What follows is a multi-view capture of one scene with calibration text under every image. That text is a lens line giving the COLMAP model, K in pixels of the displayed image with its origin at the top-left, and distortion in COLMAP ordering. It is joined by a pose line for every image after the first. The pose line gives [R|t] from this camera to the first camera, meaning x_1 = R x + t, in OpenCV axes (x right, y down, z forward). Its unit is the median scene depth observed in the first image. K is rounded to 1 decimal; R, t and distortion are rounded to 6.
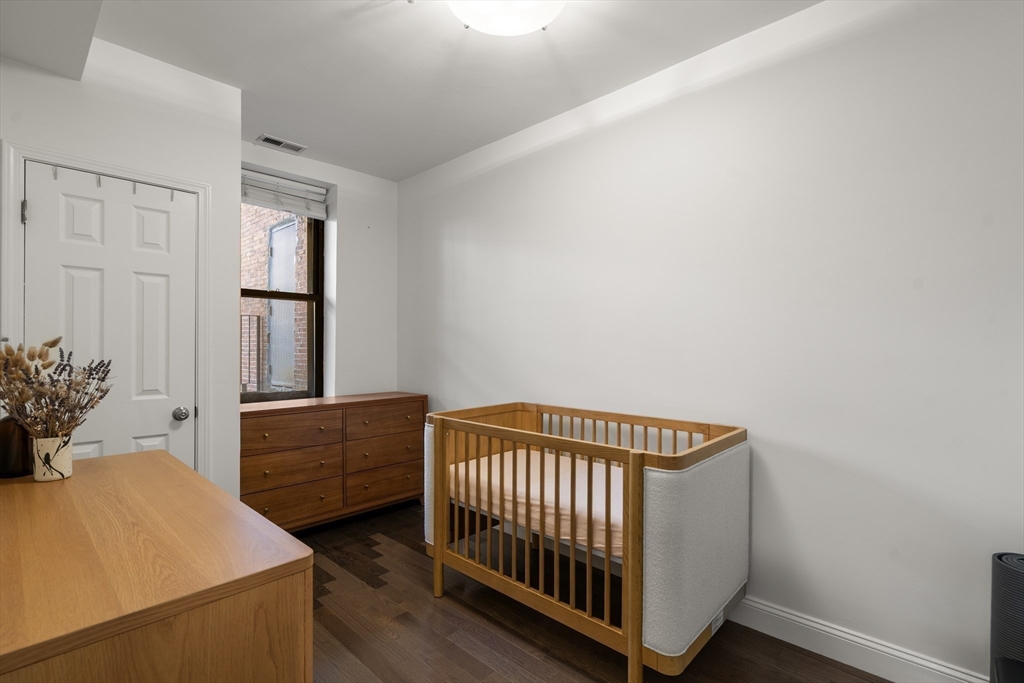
lens RADIAL K [[473.8, 0, 512.0], [0, 473.8, 341.5], [0, 0, 1]] dist [-0.000182, 0.000071]
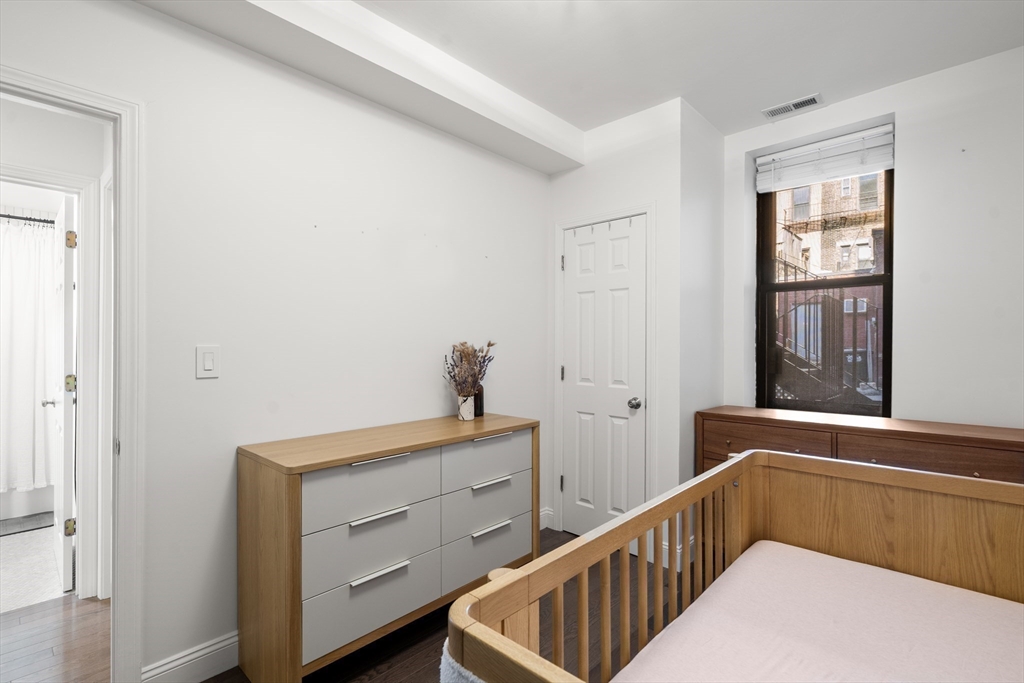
lens RADIAL K [[473.8, 0, 512.0], [0, 473.8, 341.5], [0, 0, 1]] dist [-0.000182, 0.000071]
pose [[-0.000183, -0.007707, -0.999970, 0.495600], [0.006350, 0.999950, -0.007708, 0.005620], [0.999980, -0.006351, -0.000135, 0.696847]]
